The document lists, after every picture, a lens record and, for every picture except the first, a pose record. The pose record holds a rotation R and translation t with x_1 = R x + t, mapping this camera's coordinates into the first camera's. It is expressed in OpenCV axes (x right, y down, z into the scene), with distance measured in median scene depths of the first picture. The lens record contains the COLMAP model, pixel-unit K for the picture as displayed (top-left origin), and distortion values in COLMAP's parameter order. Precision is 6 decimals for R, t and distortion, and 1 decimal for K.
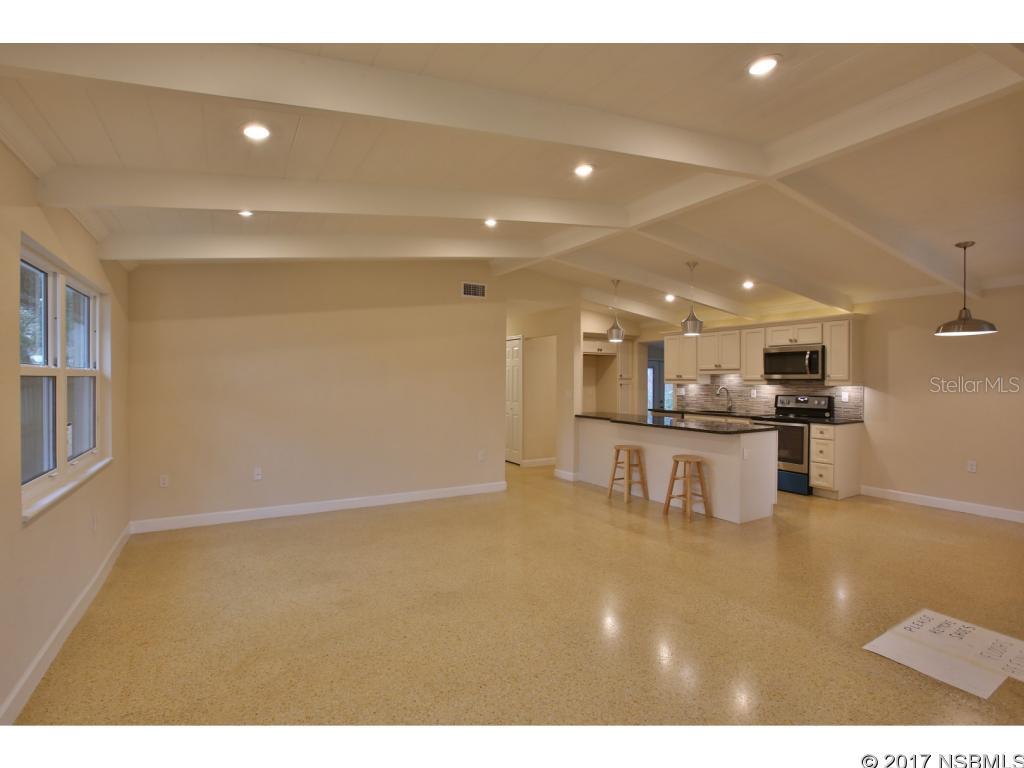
lens RADIAL K [[498.1, 0, 512.8], [0, 498.1, 385.5], [0, 0, 1]] dist [-0.049384, 0.003991]
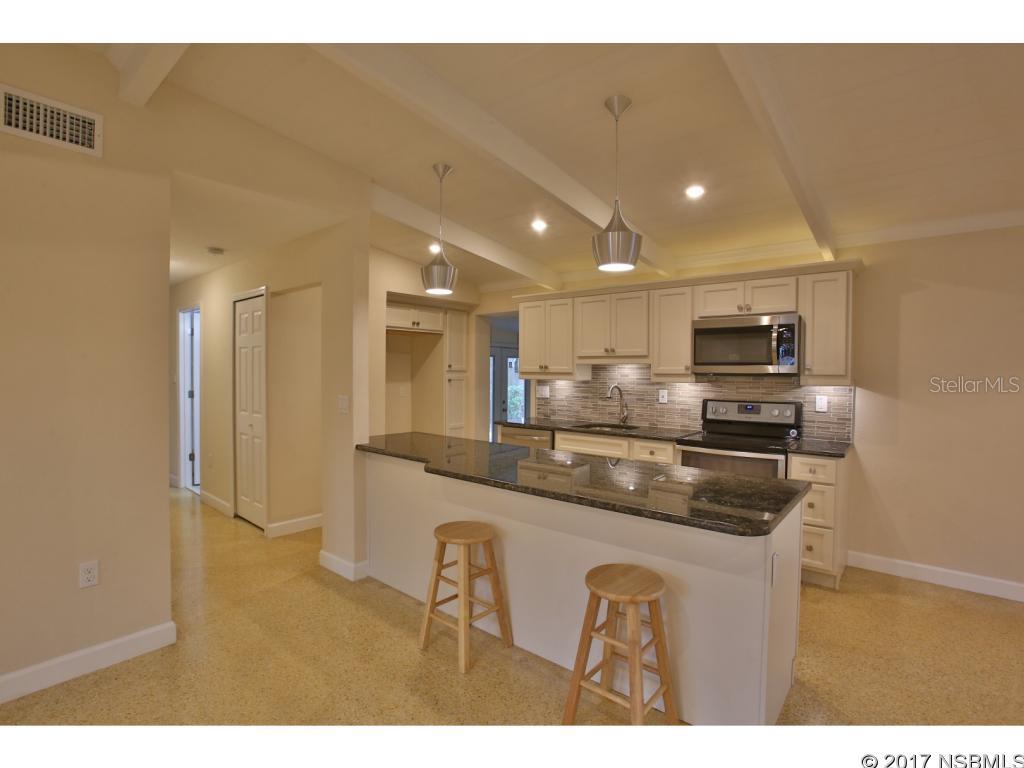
lens RADIAL K [[498.1, 0, 518.1], [0, 498.1, 385.0], [0, 0, 1]] dist [-0.049384, 0.003991]
pose [[0.939332, -0.002141, 0.343002, 0.114672], [-0.002673, 0.999904, 0.013562, -0.006414], [-0.342998, -0.013656, 0.939237, 0.524908]]
